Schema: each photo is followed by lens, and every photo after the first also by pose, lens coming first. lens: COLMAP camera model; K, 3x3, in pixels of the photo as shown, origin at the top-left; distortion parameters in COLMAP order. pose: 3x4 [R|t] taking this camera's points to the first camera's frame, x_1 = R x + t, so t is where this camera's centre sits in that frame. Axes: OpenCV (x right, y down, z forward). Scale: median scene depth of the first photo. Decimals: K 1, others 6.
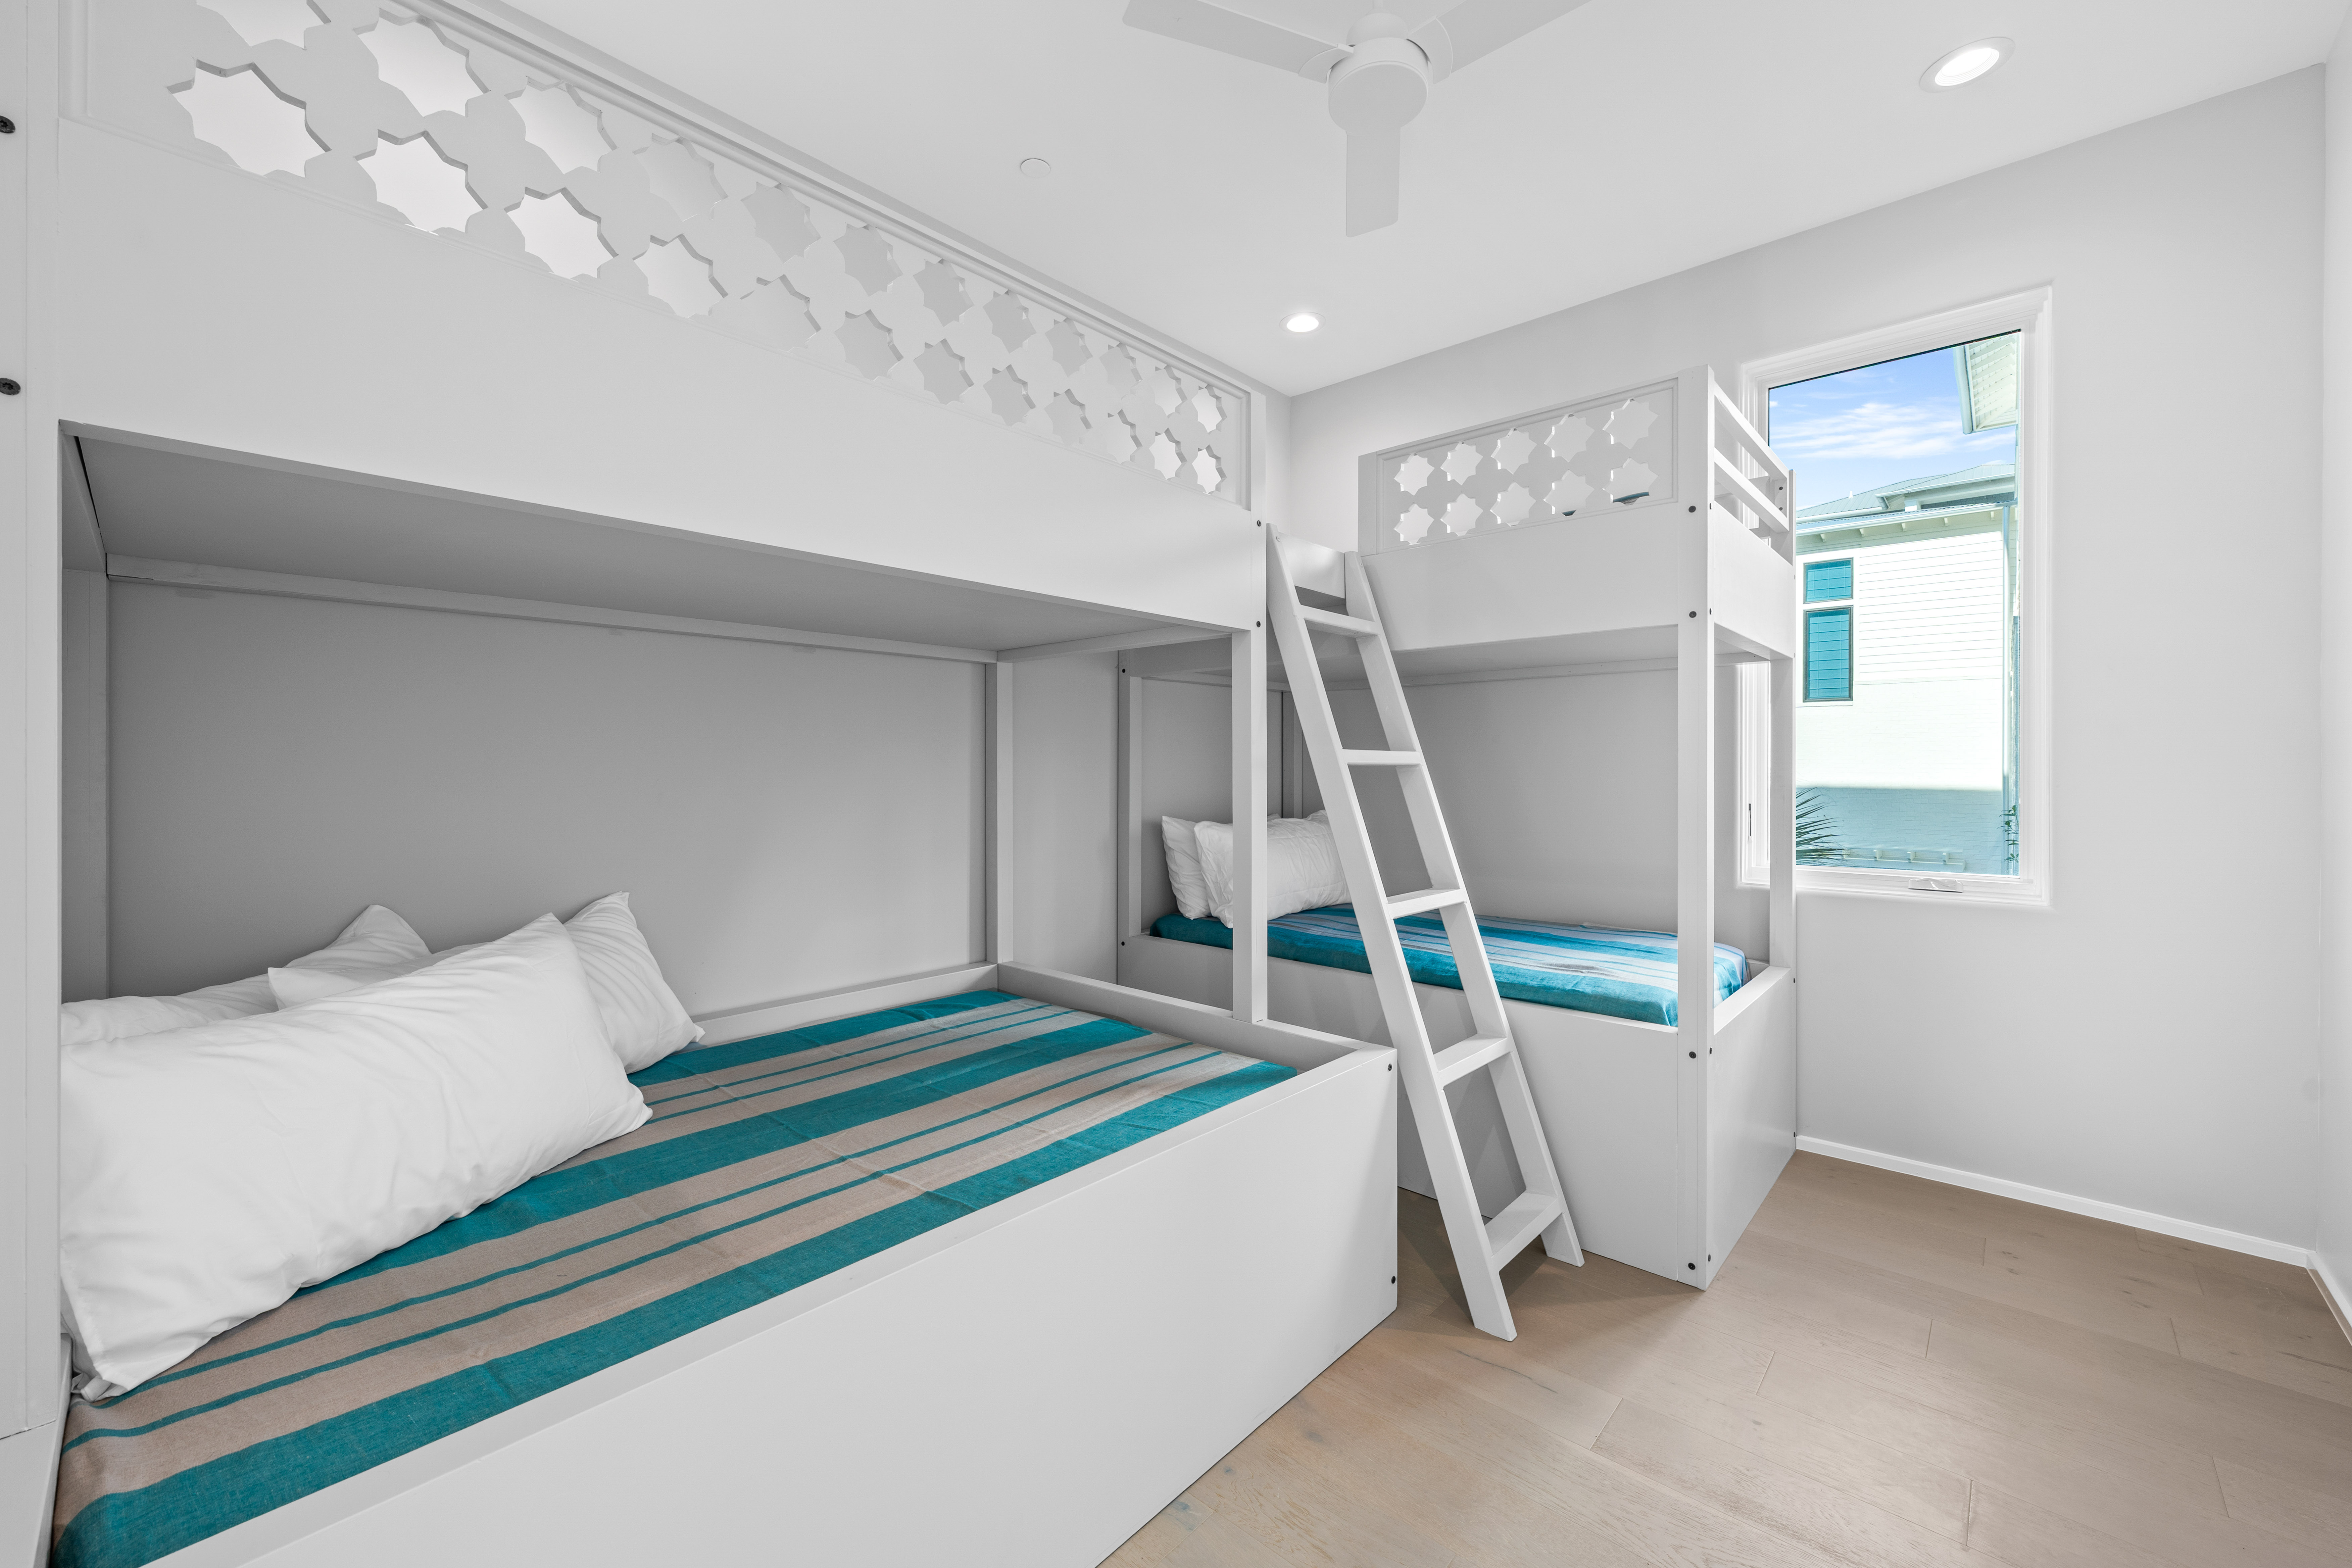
lens RADIAL K [[942.7, 0, 1173.4], [0, 942.7, 768.7], [0, 0, 1]] dist [-0.001781, -0.000494]
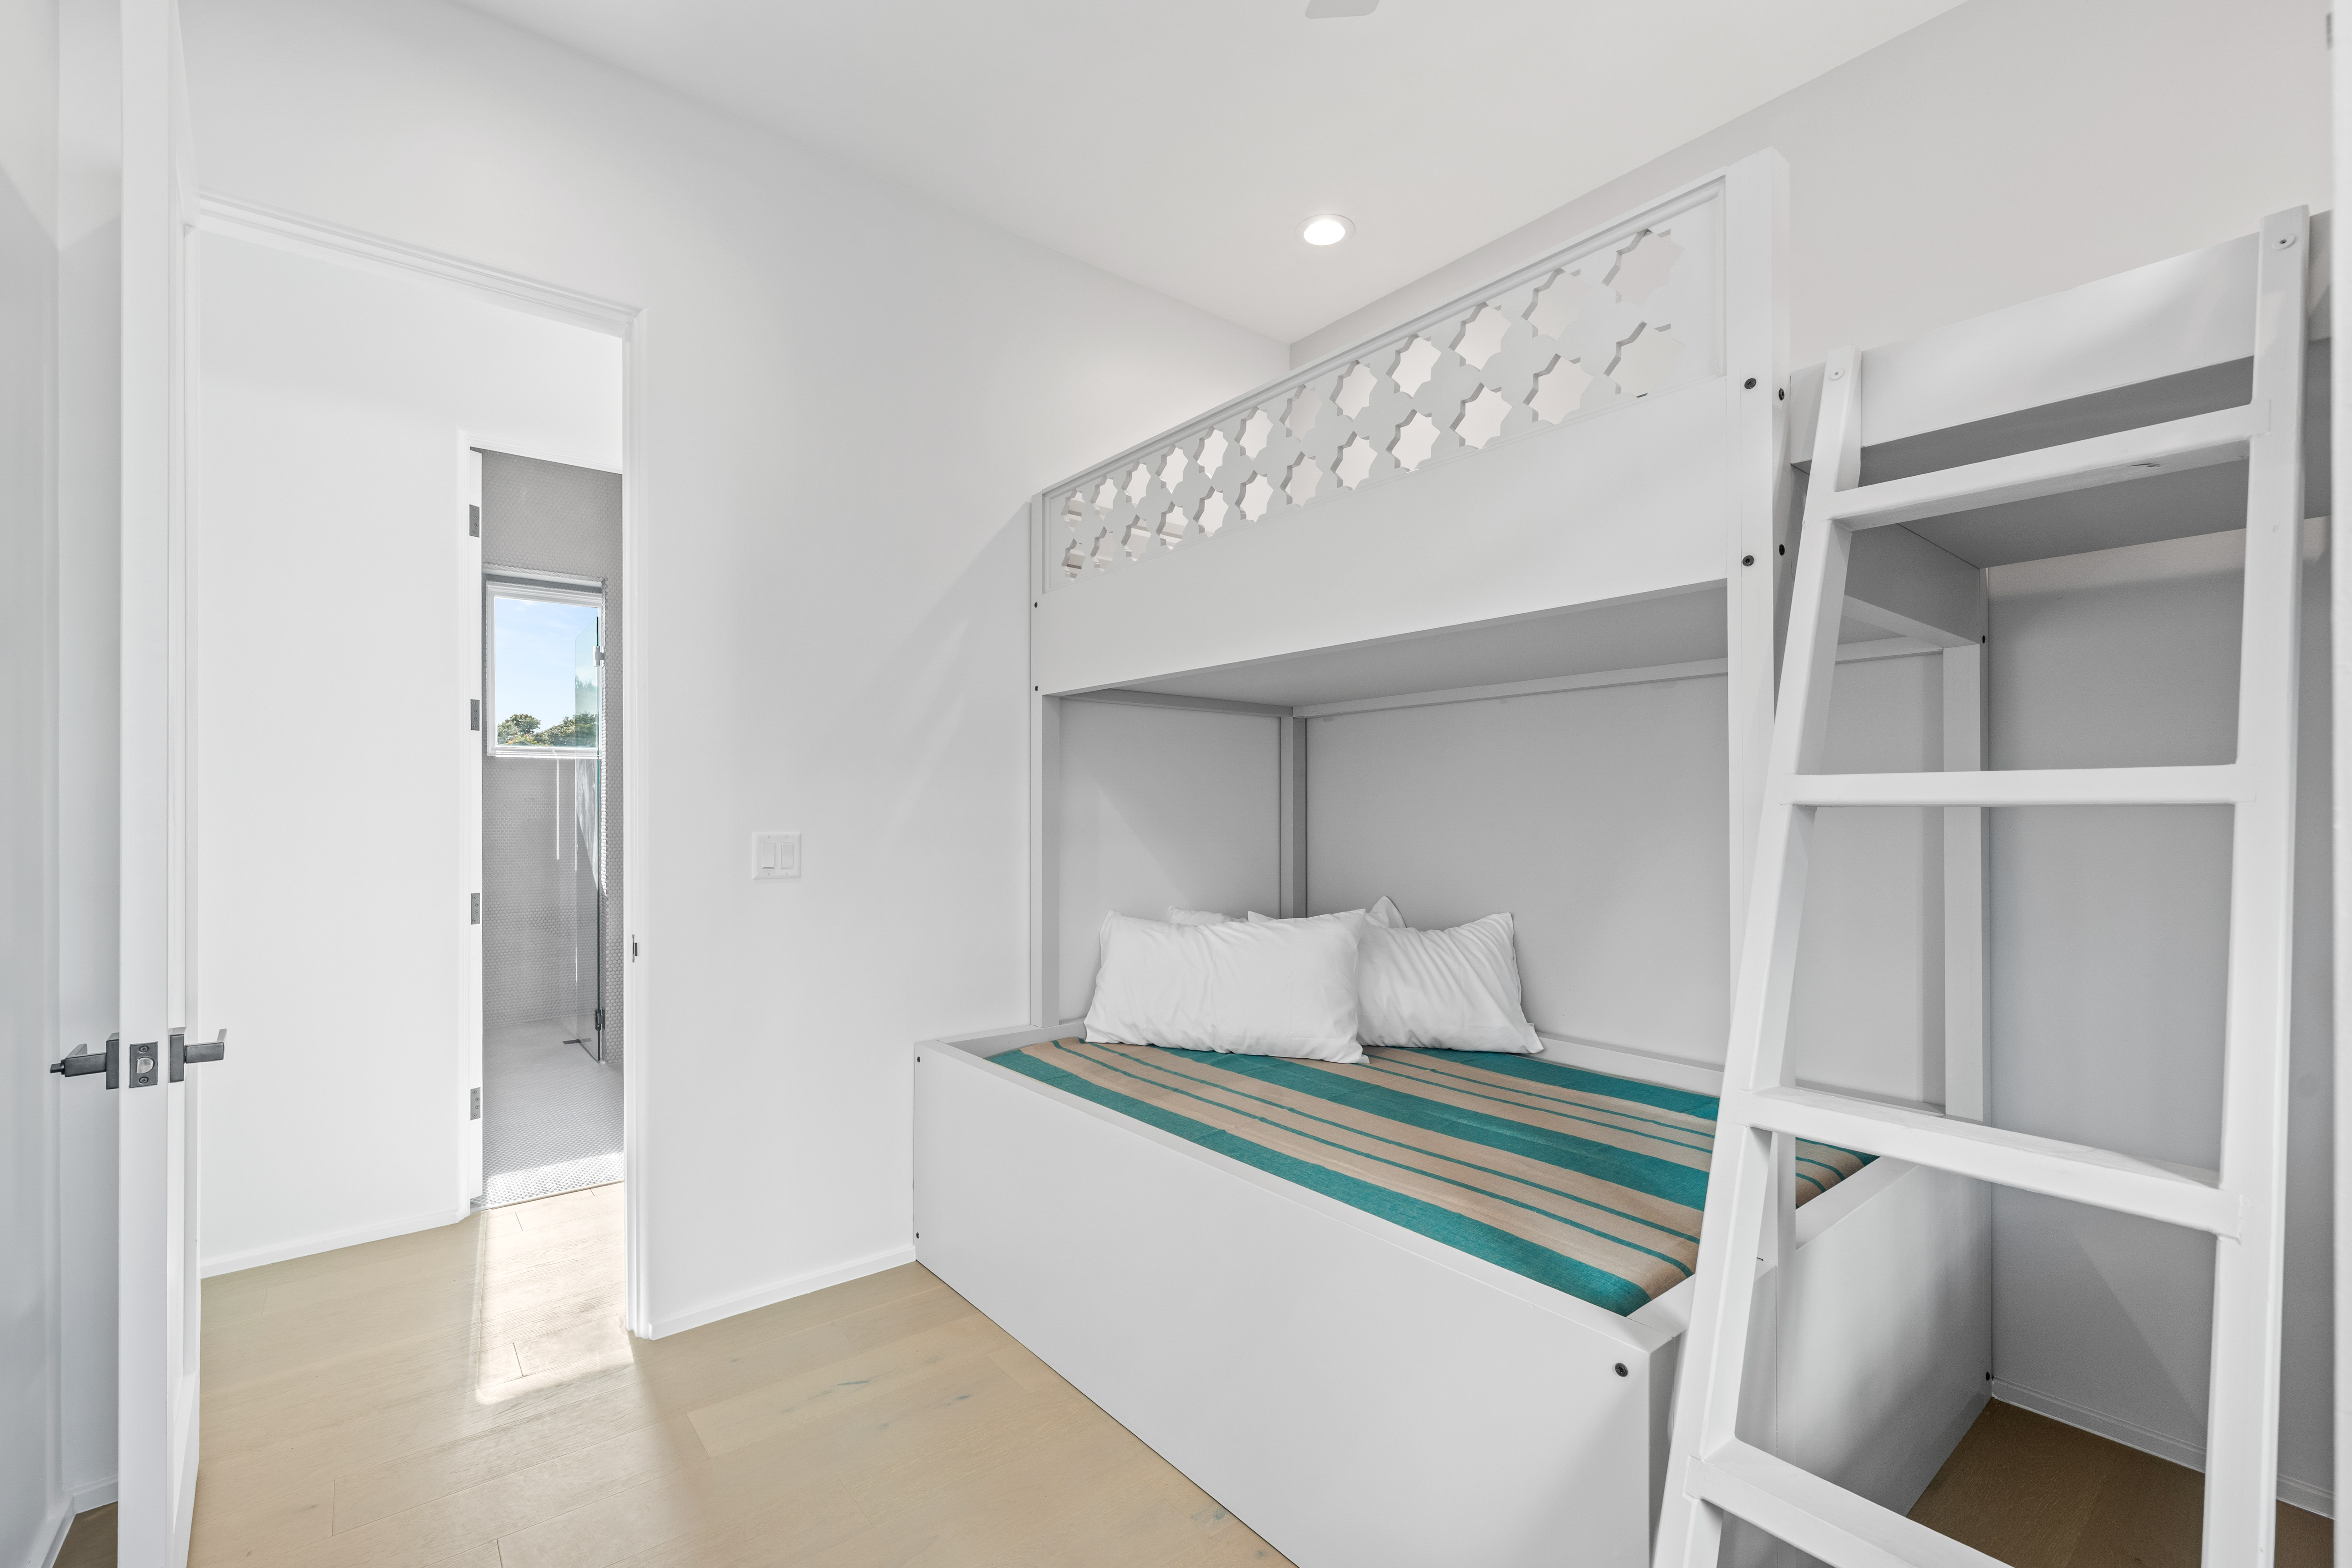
lens RADIAL K [[990.6, 0, 1159.4], [0, 990.6, 818.5], [0, 0, 1]] dist [0.003302, -0.000651]
pose [[-0.163328, 0.007521, -0.986543, 0.922838], [-0.002764, 0.999964, 0.008081, -0.001277], [0.986568, 0.004047, -0.163302, 0.928553]]
